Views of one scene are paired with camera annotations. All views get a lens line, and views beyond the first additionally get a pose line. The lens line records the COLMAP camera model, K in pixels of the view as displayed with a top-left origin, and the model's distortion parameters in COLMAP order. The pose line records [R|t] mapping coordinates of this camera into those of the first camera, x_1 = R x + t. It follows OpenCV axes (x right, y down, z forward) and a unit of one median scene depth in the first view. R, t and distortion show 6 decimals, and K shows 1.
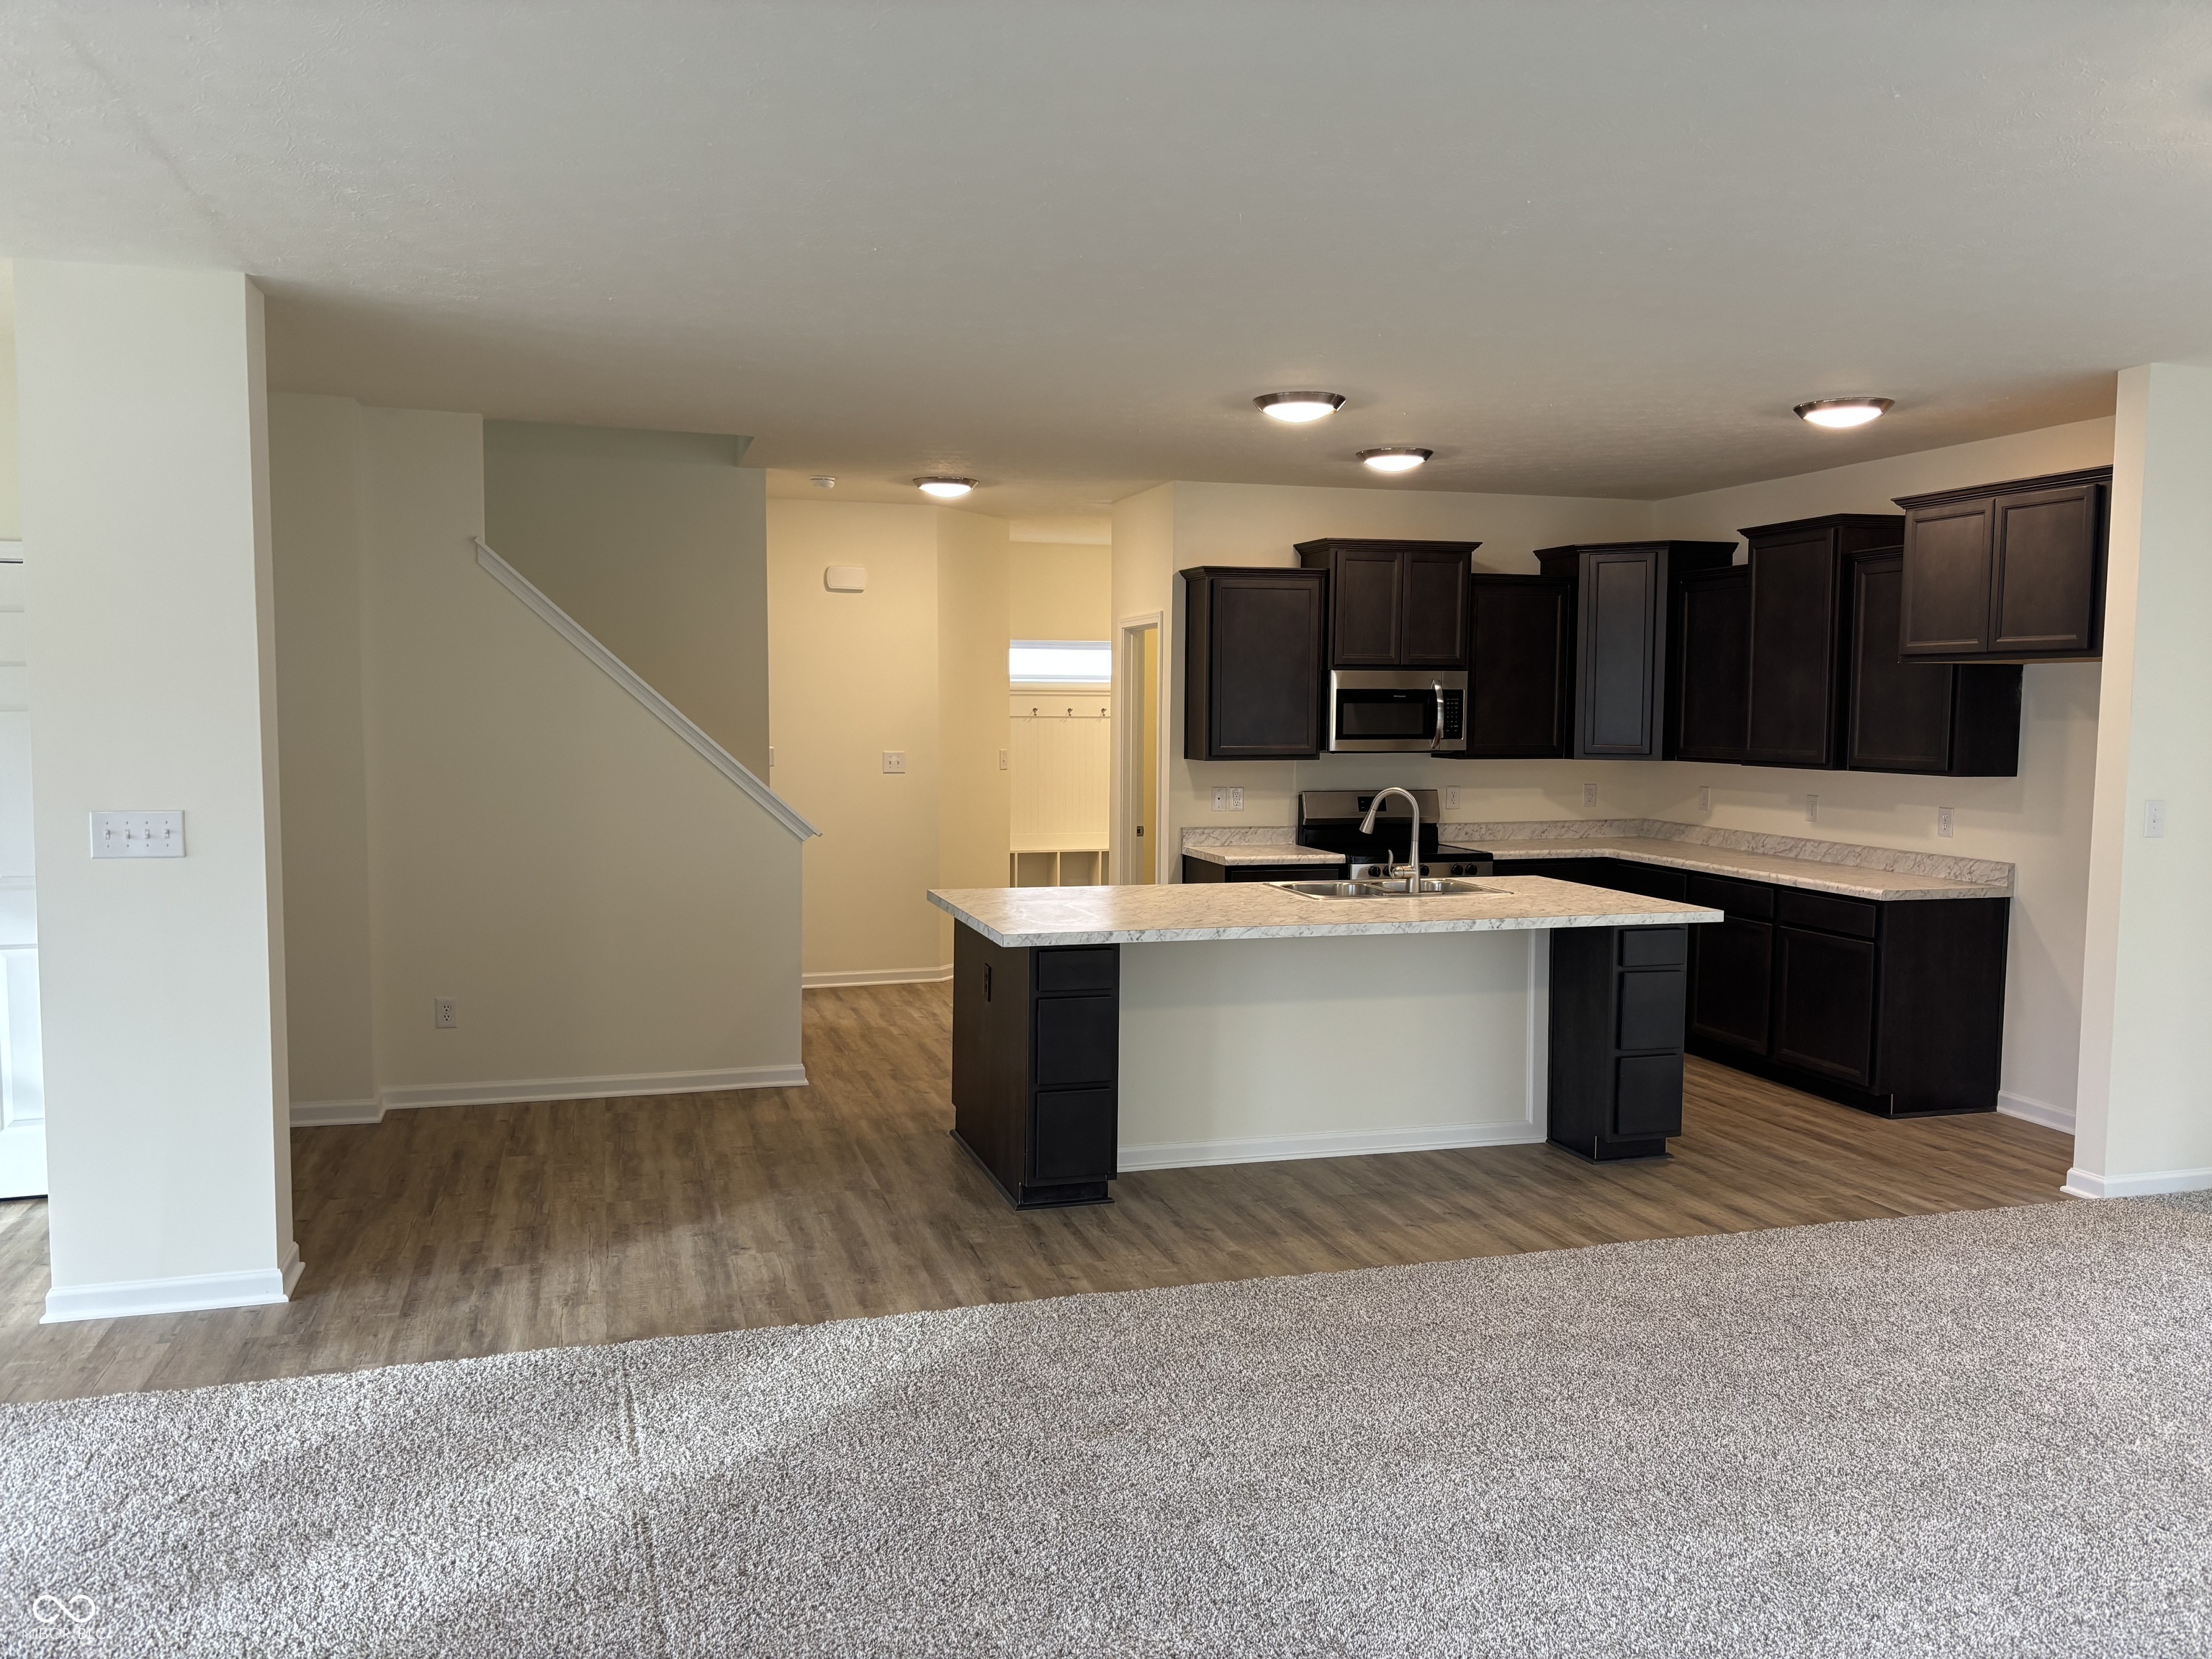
lens RADIAL K [[1674.6, 0, 1097.1], [0, 1674.6, 819.6], [0, 0, 1]] dist [0.044449, -0.048604]
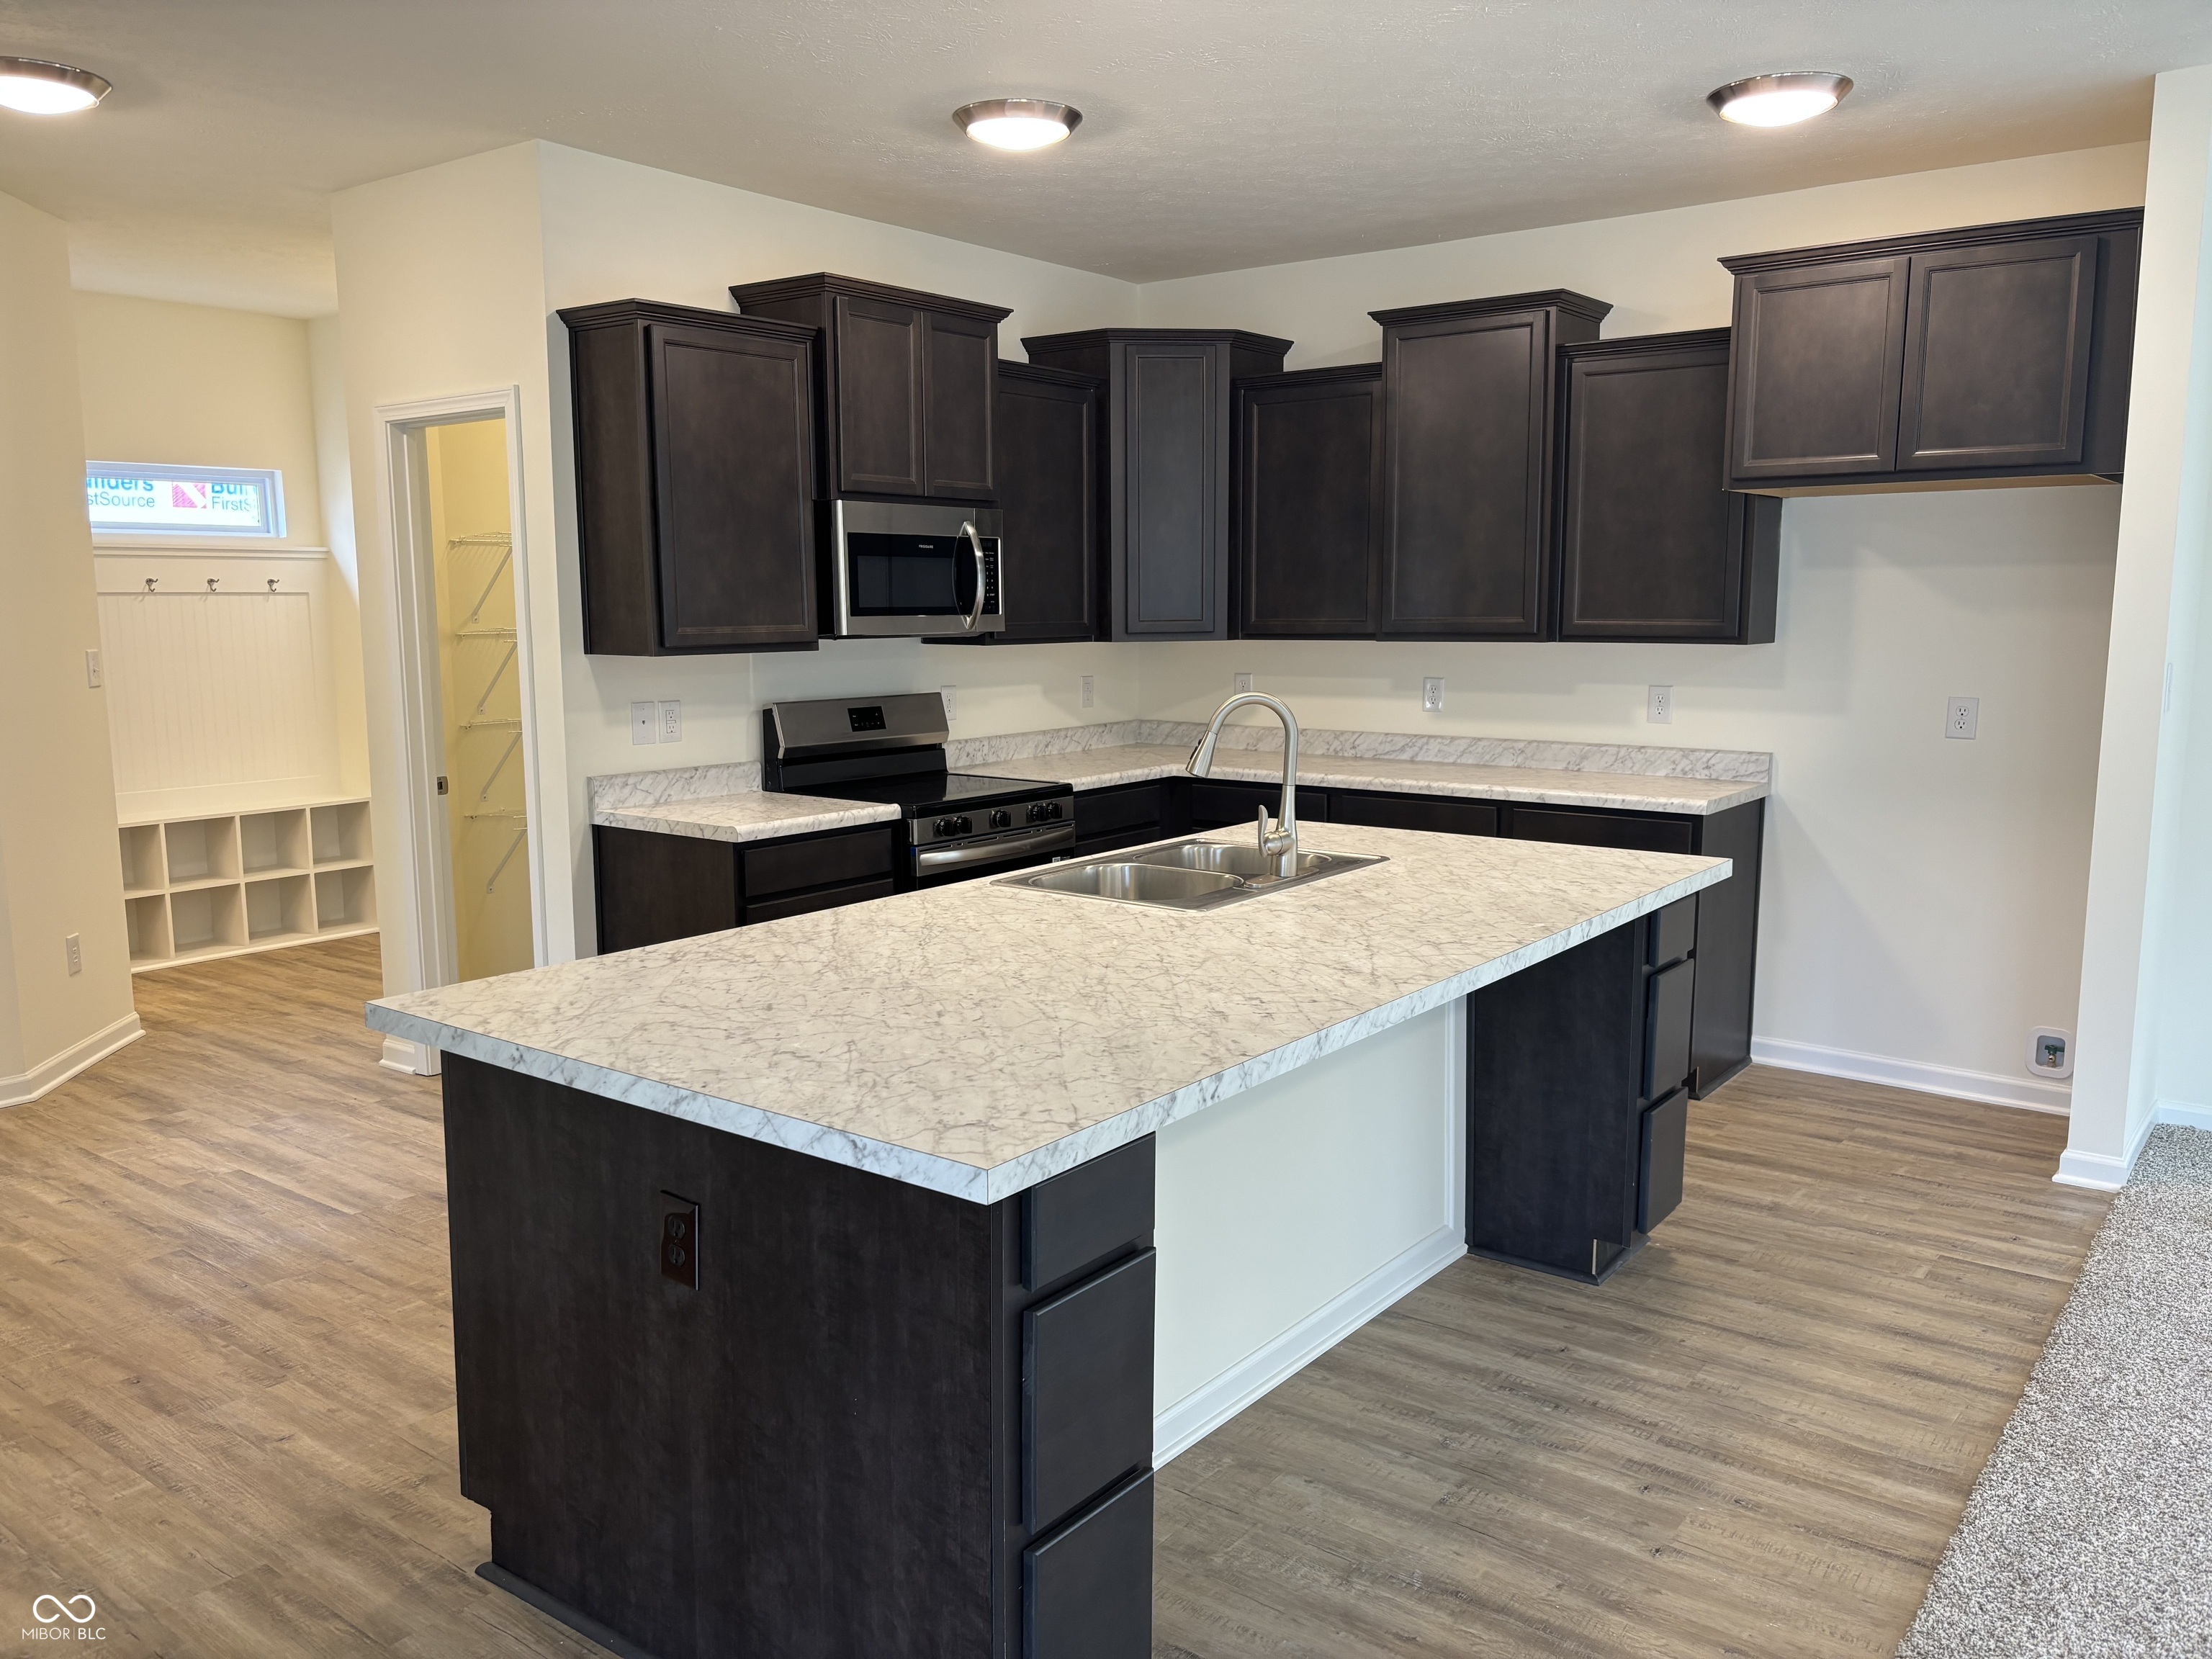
lens RADIAL K [[1674.6, 0, 1094.2], [0, 1674.6, 836.1], [0, 0, 1]] dist [0.044449, -0.048604]
pose [[0.807558, -0.093590, 0.582315, -0.203464], [0.050633, 0.994686, 0.089648, -0.025318], [-0.587611, -0.042912, 0.808005, 0.620419]]
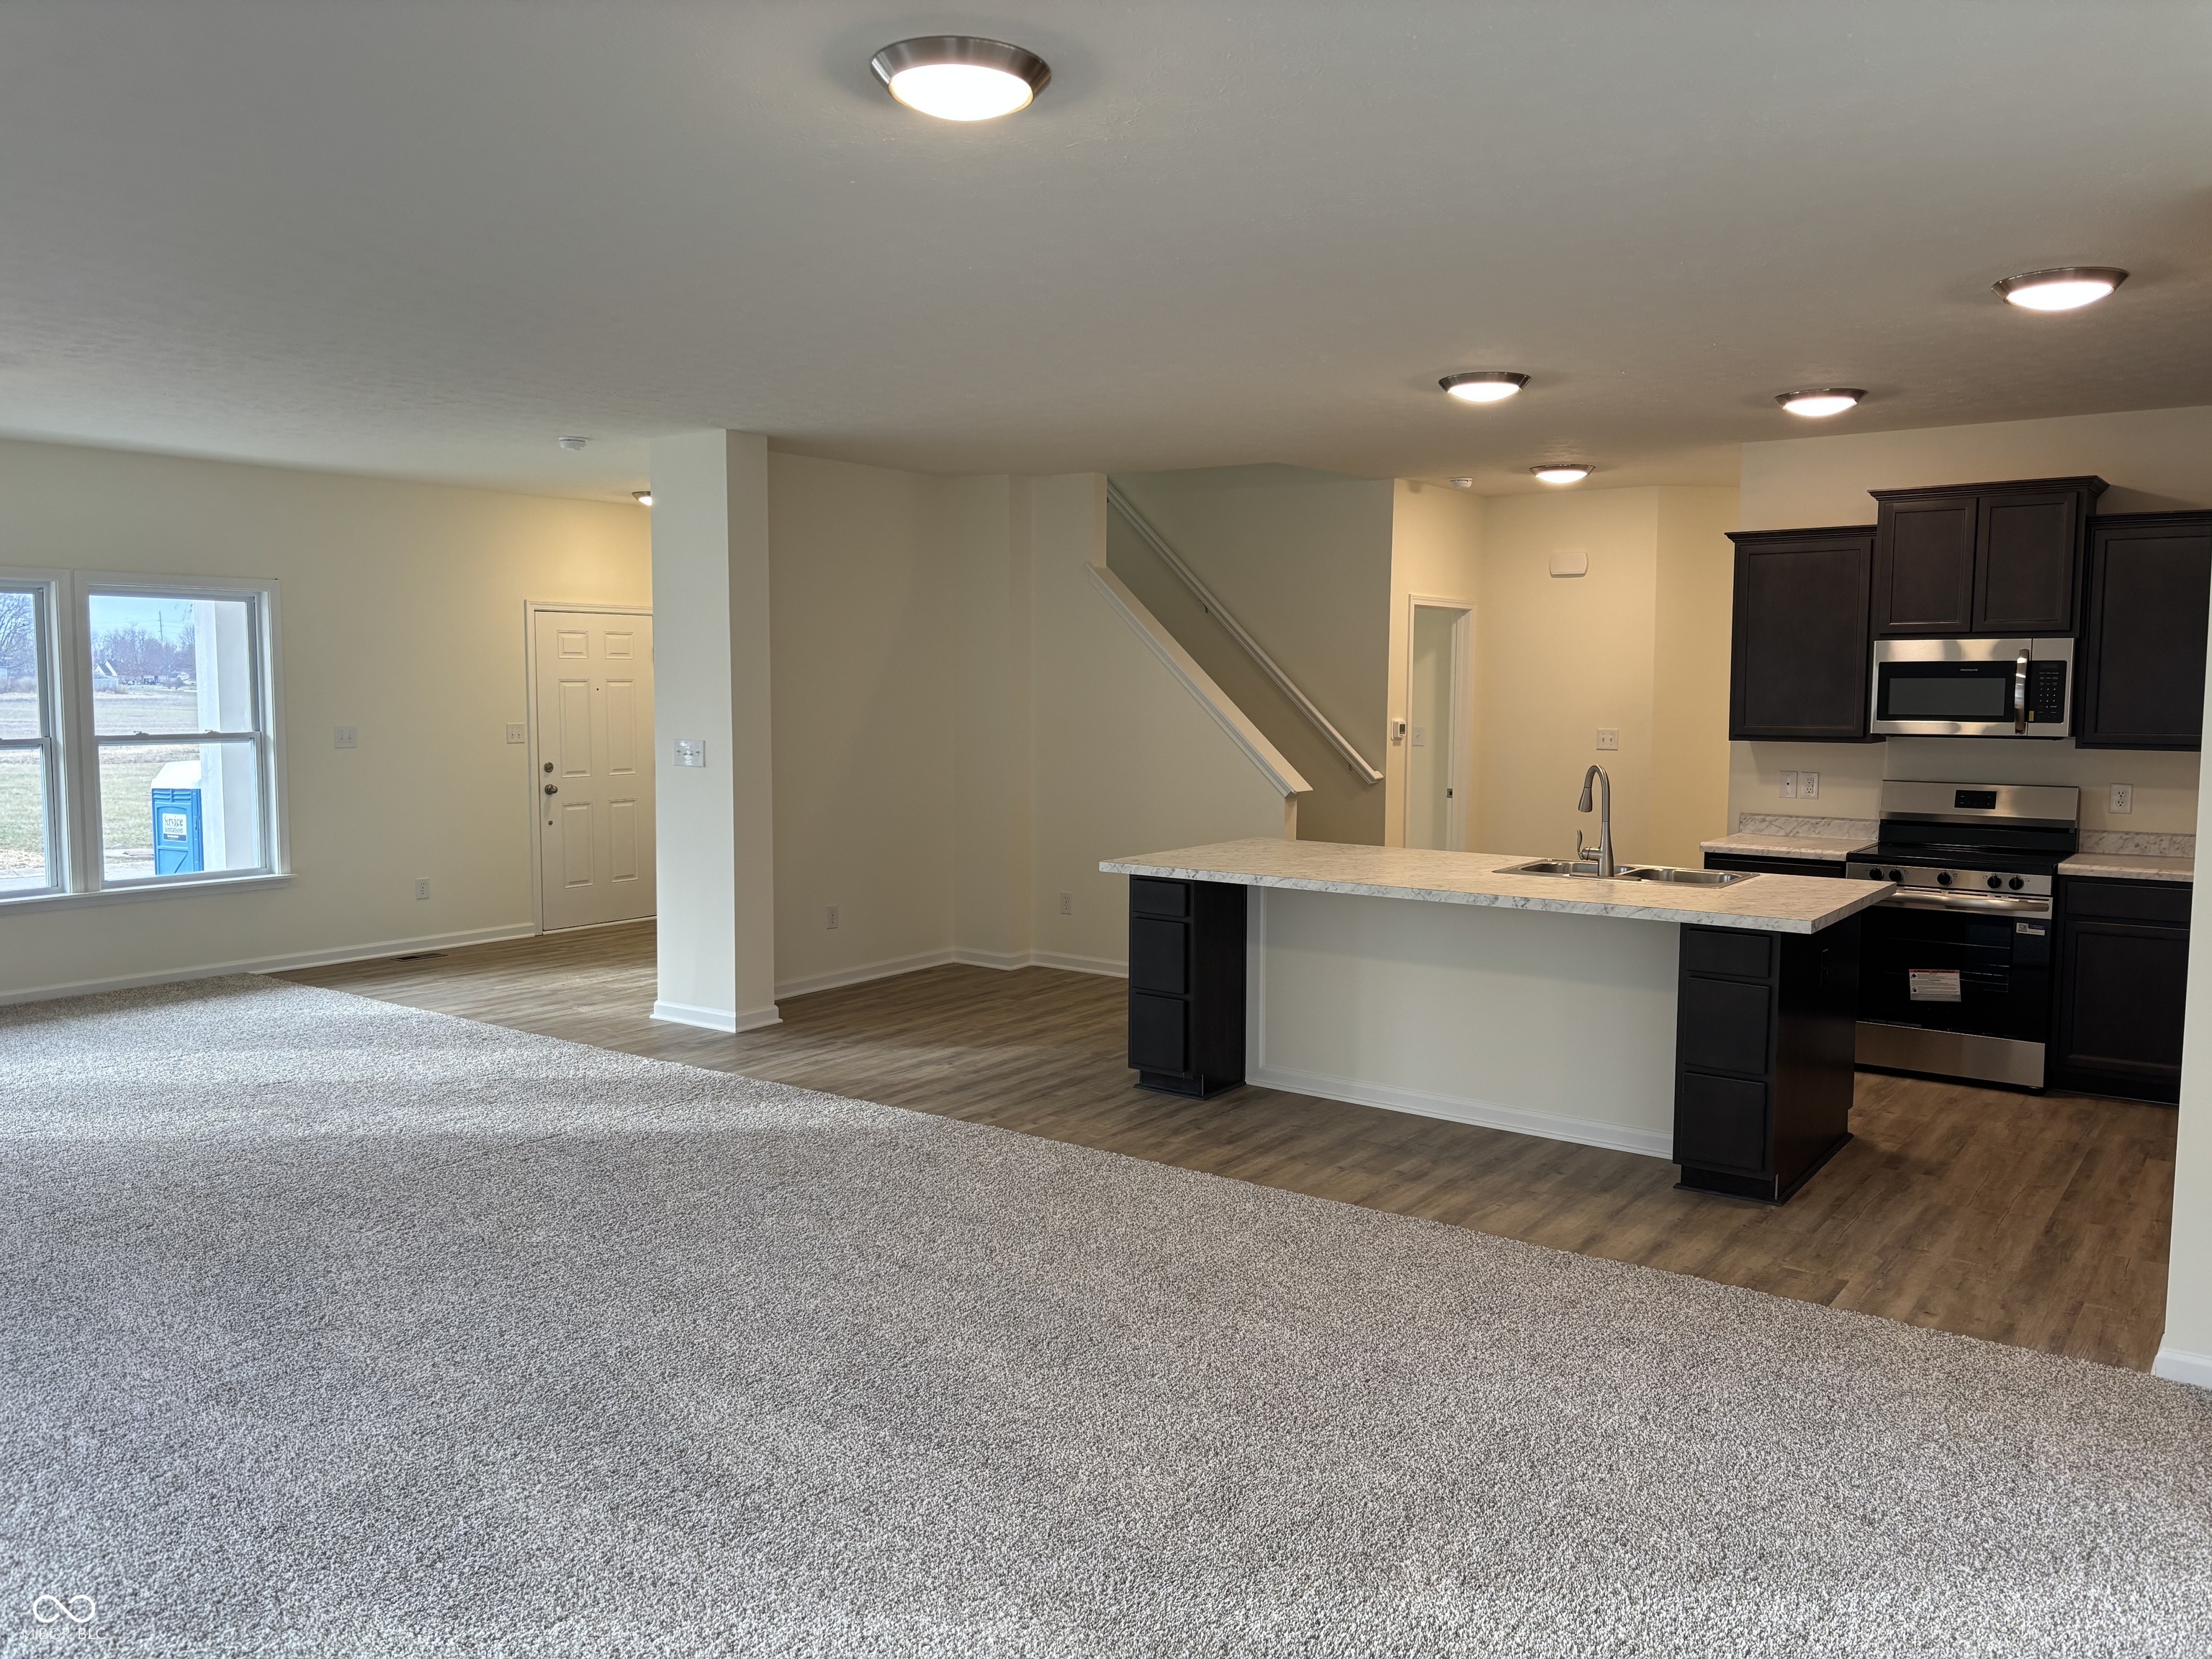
lens RADIAL K [[1674.6, 0, 1072.5], [0, 1674.6, 801.1], [0, 0, 1]] dist [0.044449, -0.048604]
pose [[0.593063, 0.053811, -0.803356, 0.824489], [-0.057095, 0.998063, 0.024703, -0.005435], [0.803129, 0.031217, 0.594987, 0.201639]]
